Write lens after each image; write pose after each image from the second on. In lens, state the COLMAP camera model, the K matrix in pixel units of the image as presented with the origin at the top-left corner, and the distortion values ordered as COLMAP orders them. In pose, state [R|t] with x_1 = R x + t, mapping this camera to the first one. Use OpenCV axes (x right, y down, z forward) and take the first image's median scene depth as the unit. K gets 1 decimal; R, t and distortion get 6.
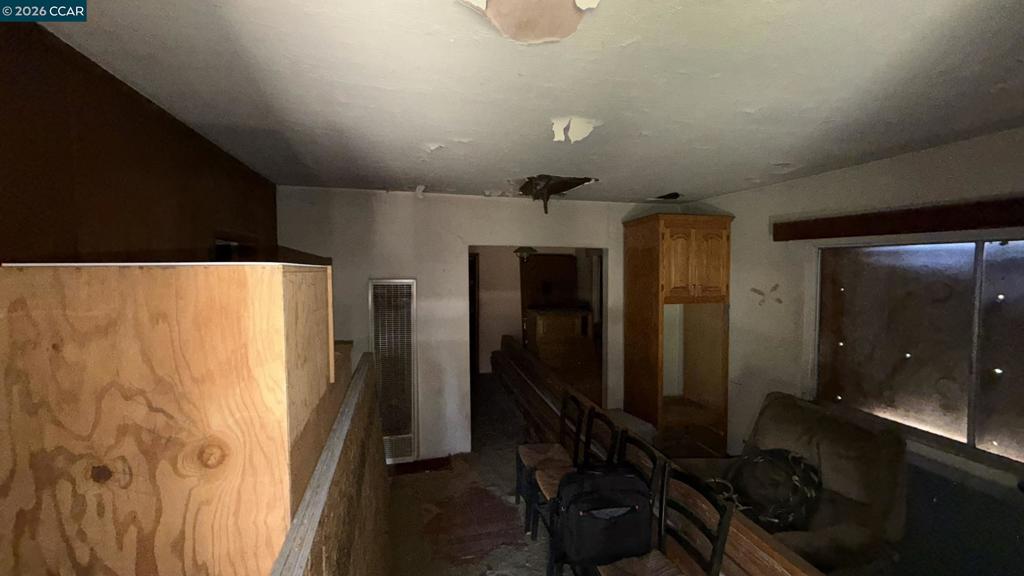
lens RADIAL K [[407.9, 0, 507.7], [0, 407.9, 287.1], [0, 0, 1]] dist [0.000668, 0.000114]
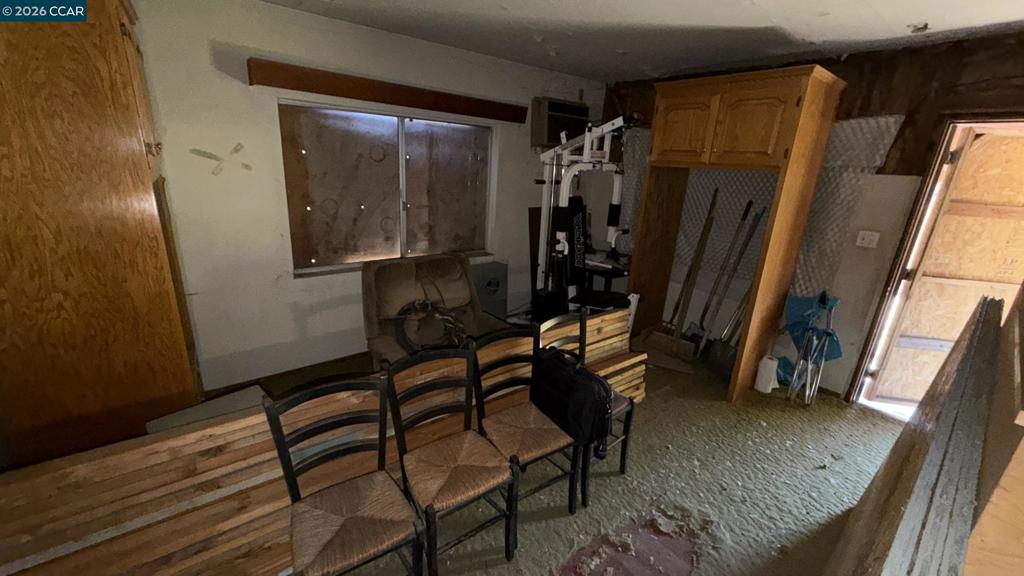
lens RADIAL K [[416.5, 0, 512.0], [0, 416.5, 288.0], [0, 0, 1]] dist [0.000801, -0.000030]
pose [[-0.427833, -0.294815, 0.854426, -0.380396], [-0.023185, 0.948578, 0.315692, -0.011679], [-0.903561, 0.115253, -0.412668, 1.133551]]
